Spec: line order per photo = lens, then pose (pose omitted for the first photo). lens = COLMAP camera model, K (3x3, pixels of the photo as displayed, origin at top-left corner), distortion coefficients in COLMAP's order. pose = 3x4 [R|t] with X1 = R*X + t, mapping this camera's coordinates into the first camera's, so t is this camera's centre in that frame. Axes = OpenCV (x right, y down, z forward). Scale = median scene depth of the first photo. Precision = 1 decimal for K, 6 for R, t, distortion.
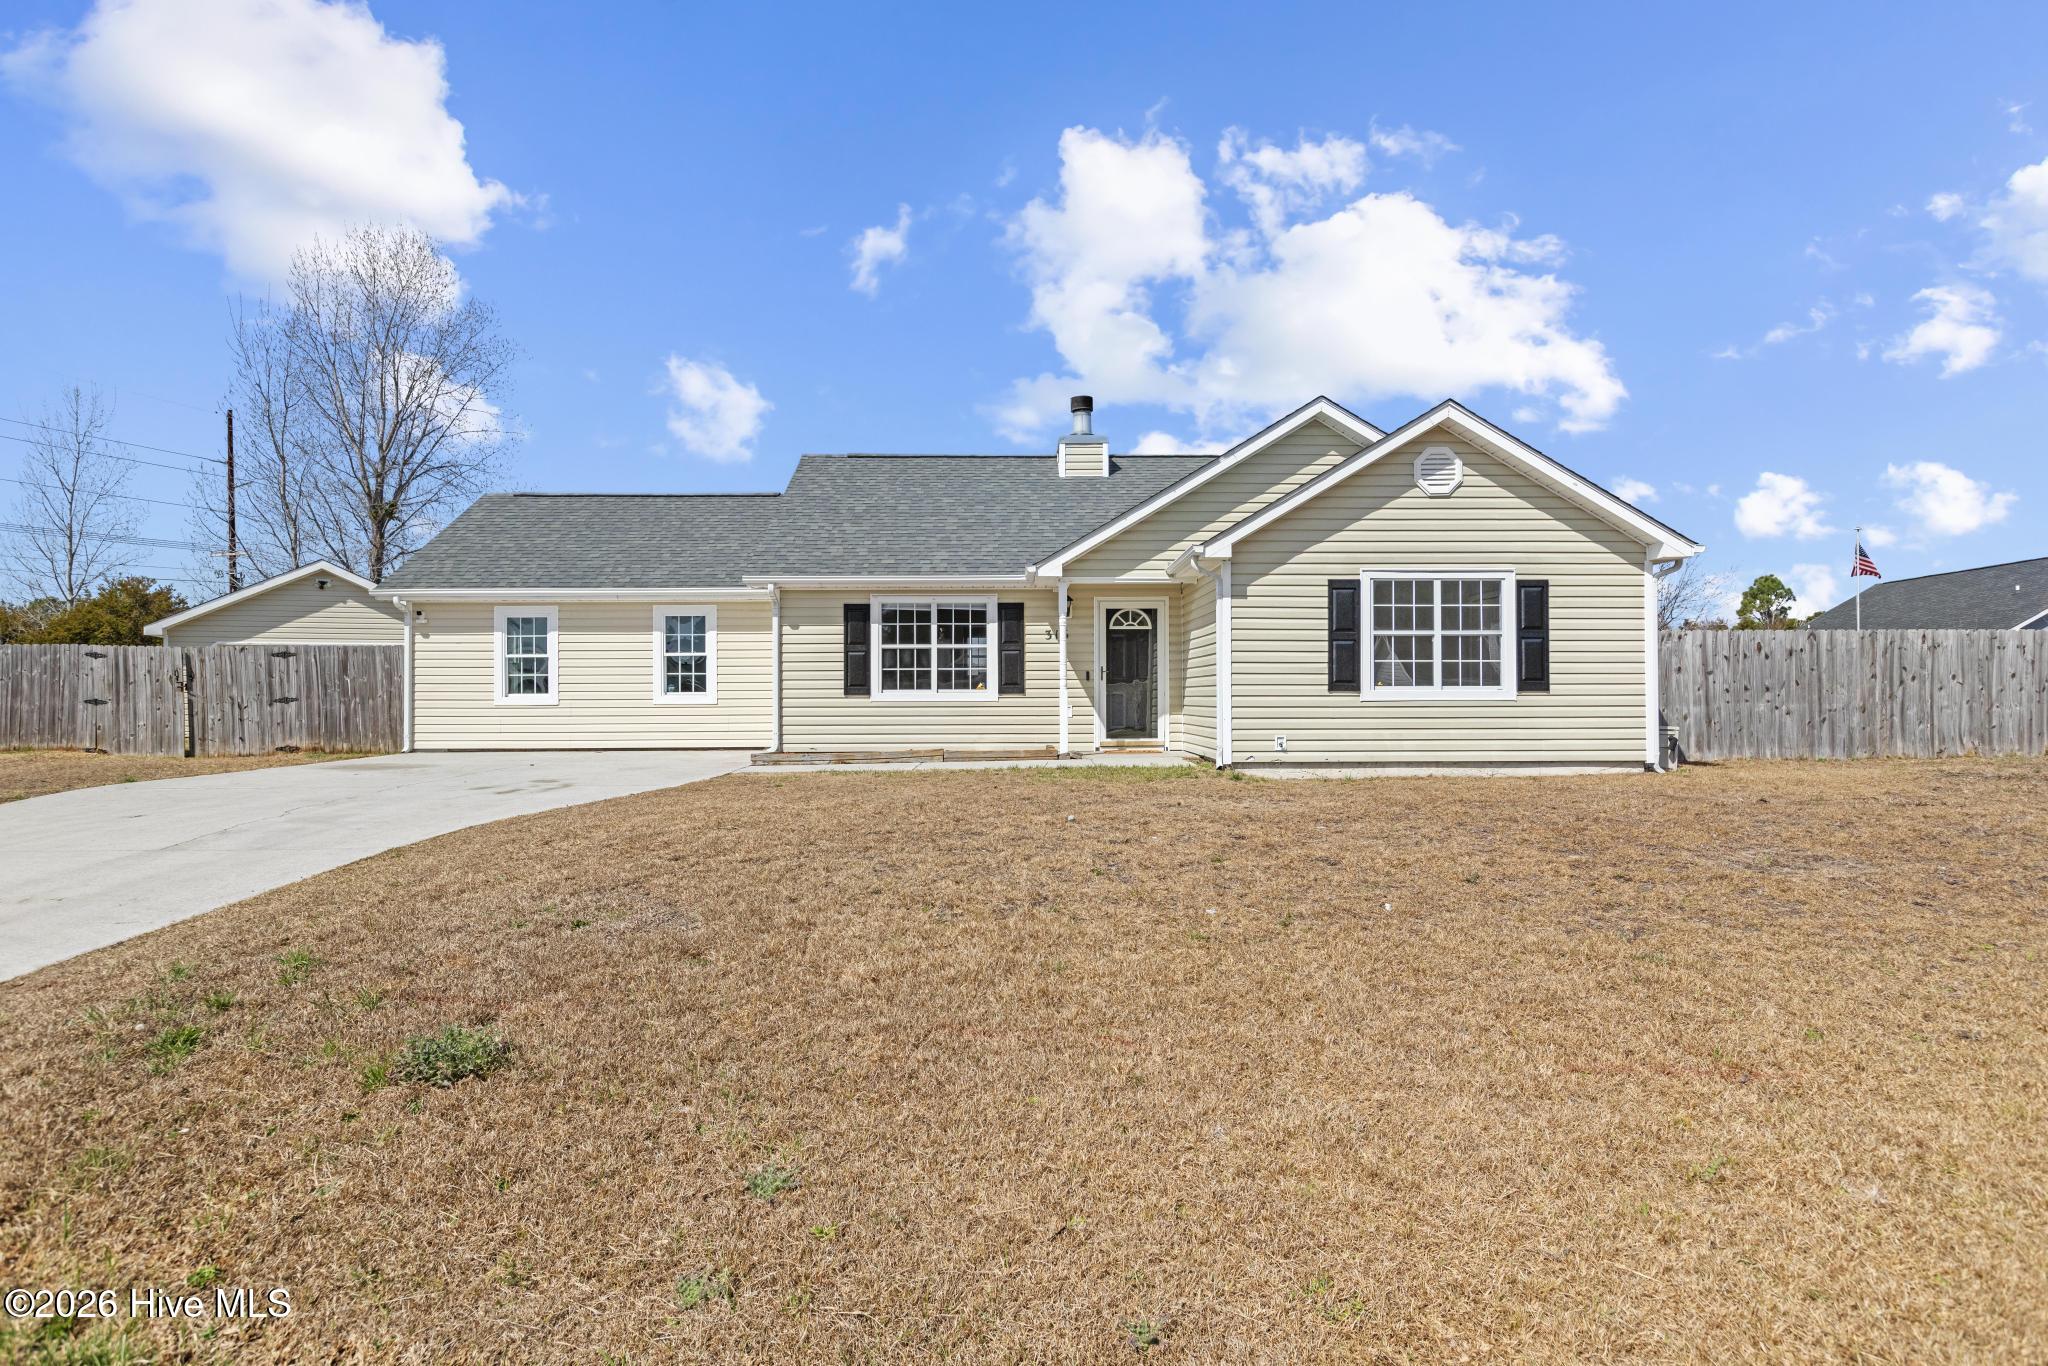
lens RADIAL K [[1110.2, 0, 1024.0], [0, 1110.2, 683.0], [0, 0, 1]] dist [-0.002131, 0.000179]
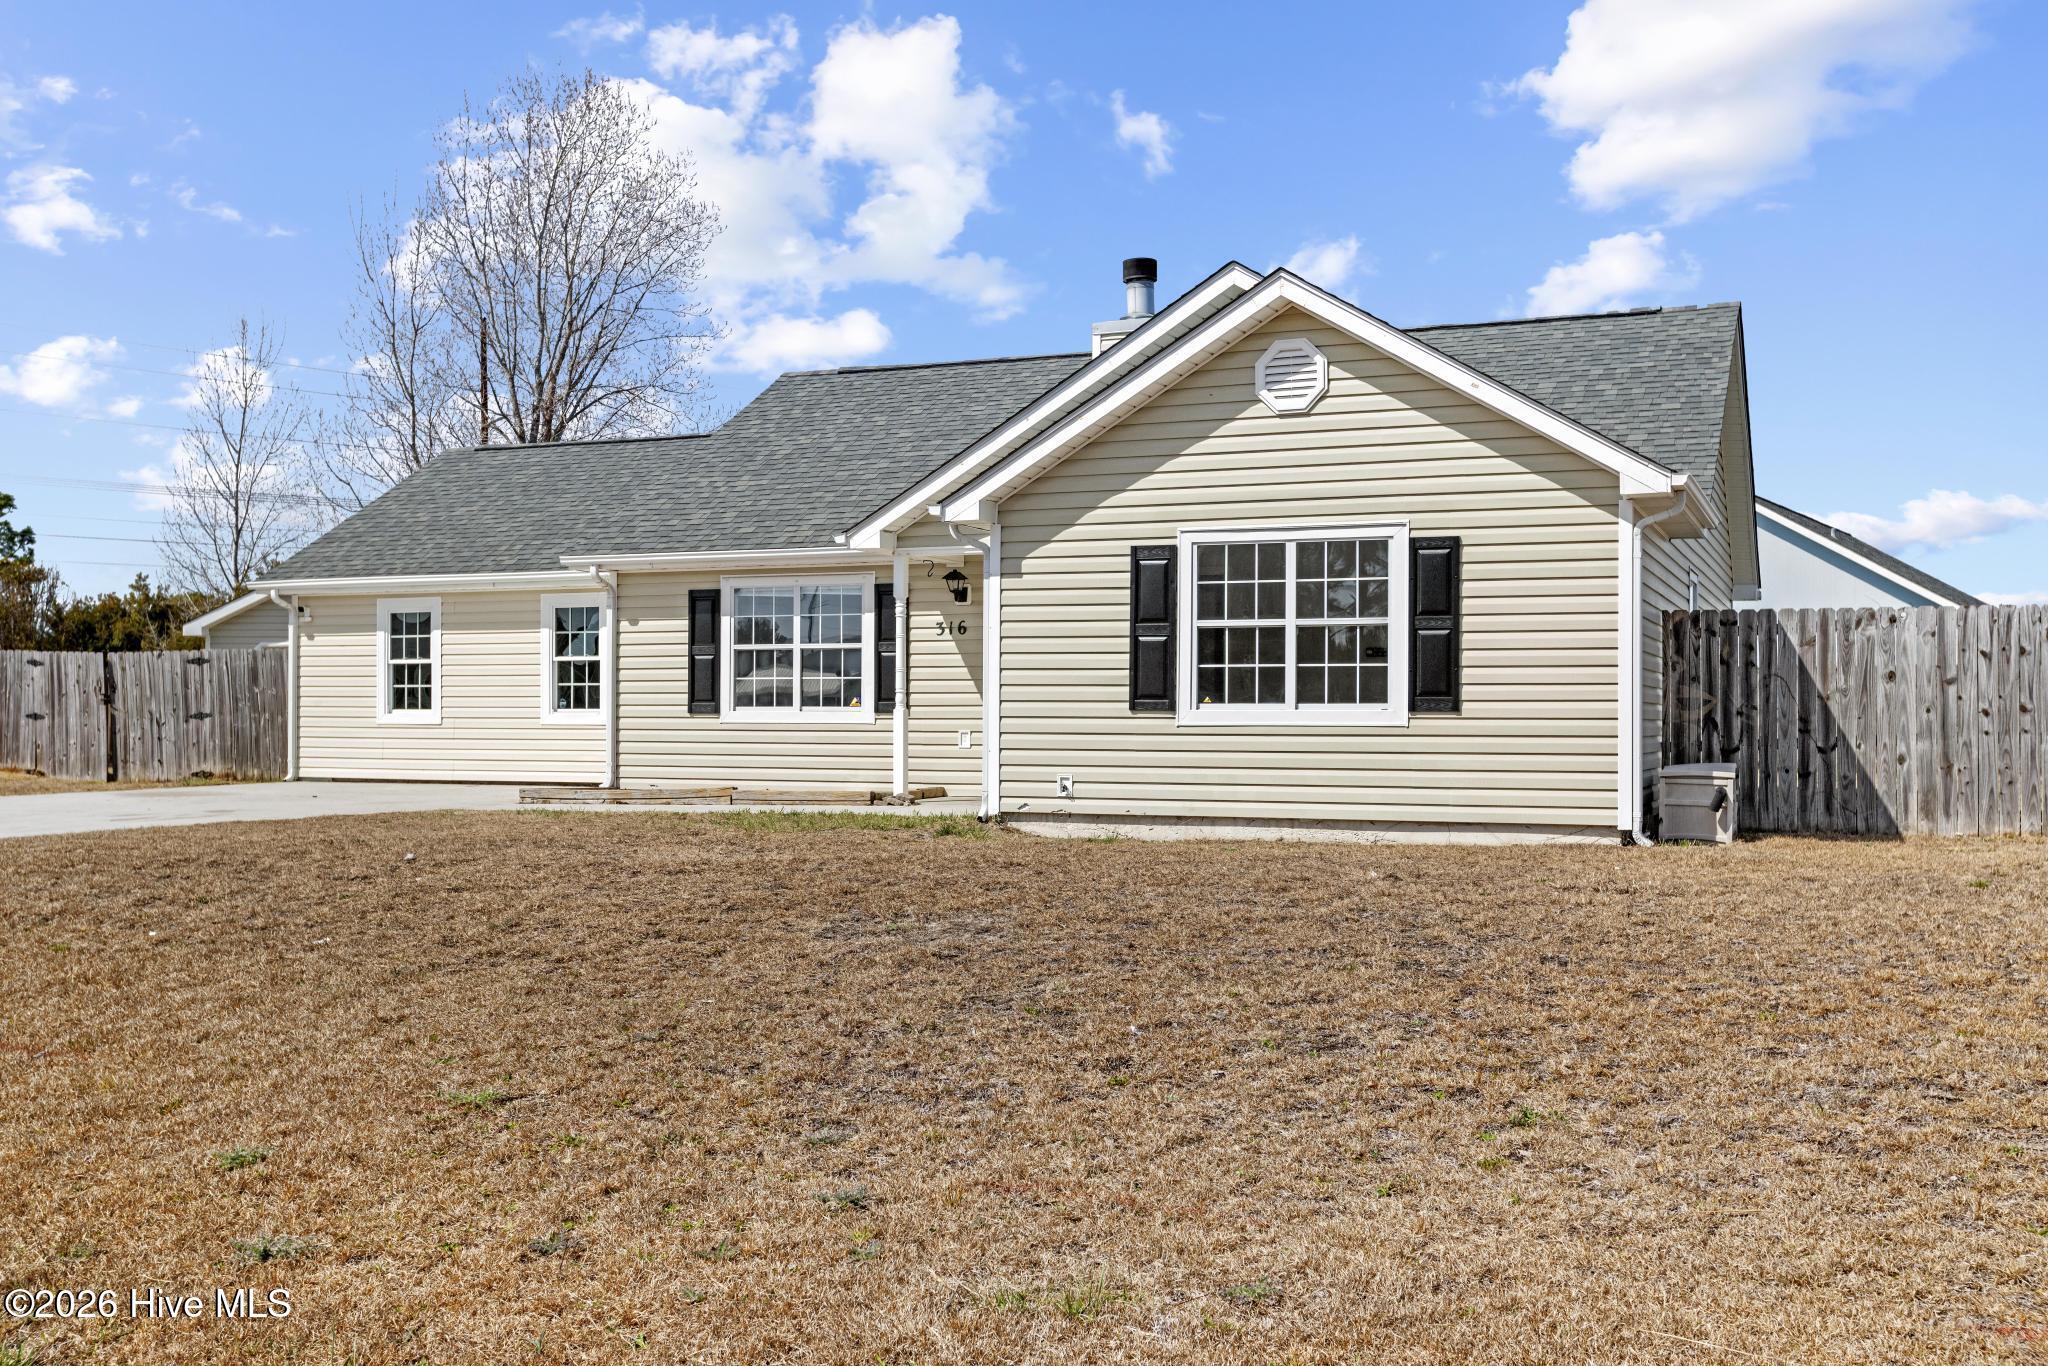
lens RADIAL K [[1942.8, 0, 1024.0], [0, 1942.8, 683.0], [0, 0, 1]] dist [-0.007281, -0.010239]
pose [[0.914074, -0.001197, -0.405546, 0.564313], [-0.000848, 0.999988, -0.004864, -0.003137], [0.405547, 0.004790, 0.914062, -0.090936]]
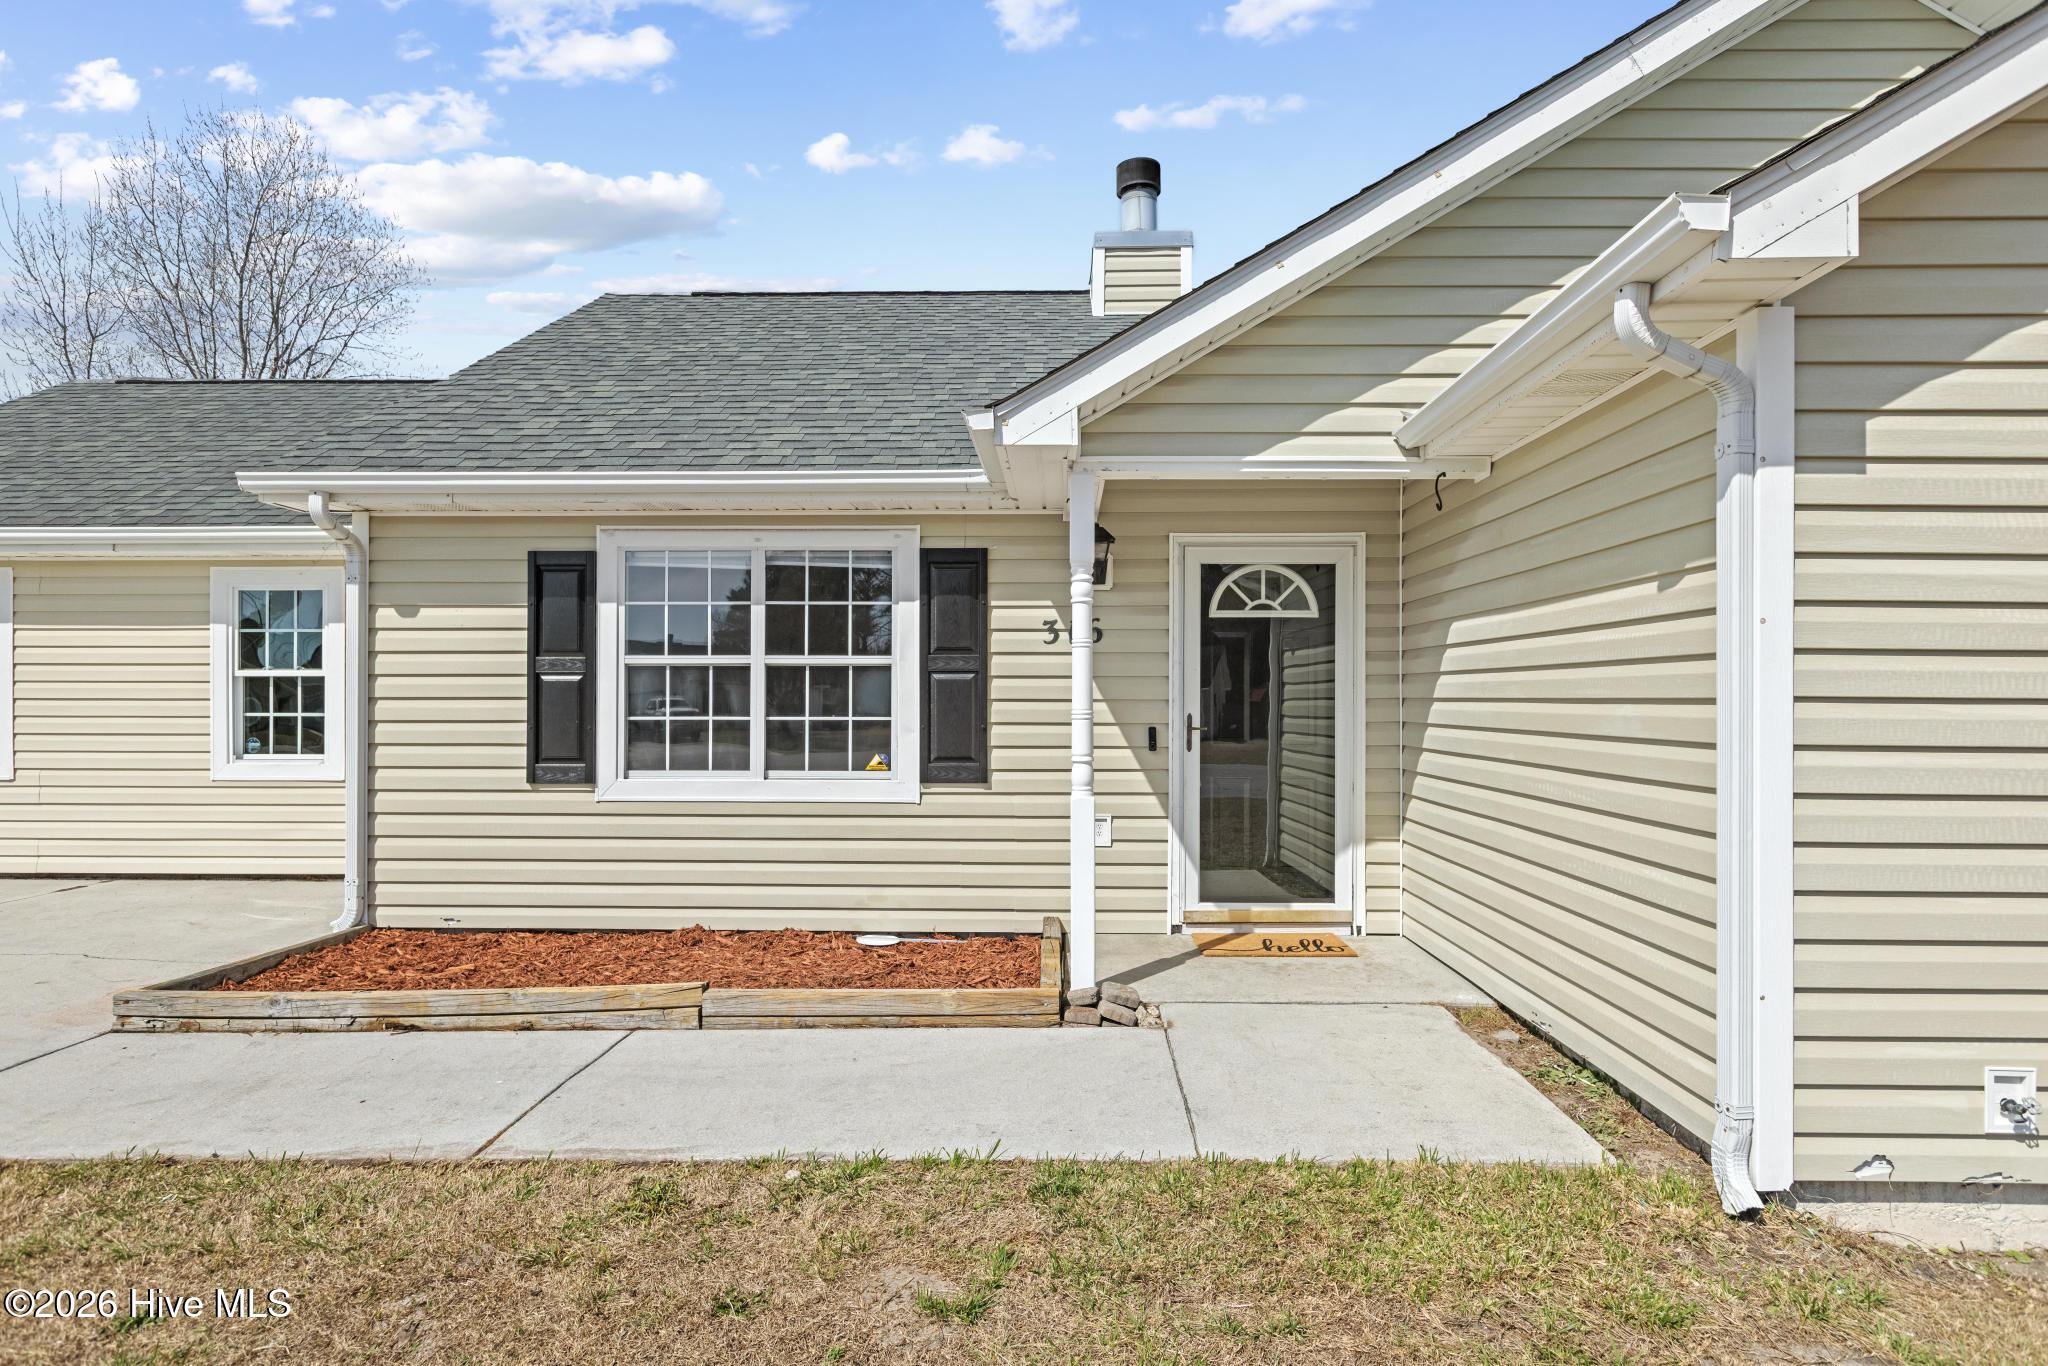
lens RADIAL K [[1084.8, 0, 1030.0], [0, 1084.8, 692.4], [0, 0, 1]] dist [-0.002332, -0.000274]
pose [[0.999146, 0.005050, -0.041020, 0.030402], [-0.004744, 0.999960, 0.007557, -0.025031], [0.041057, -0.007356, 0.999130, 0.622719]]
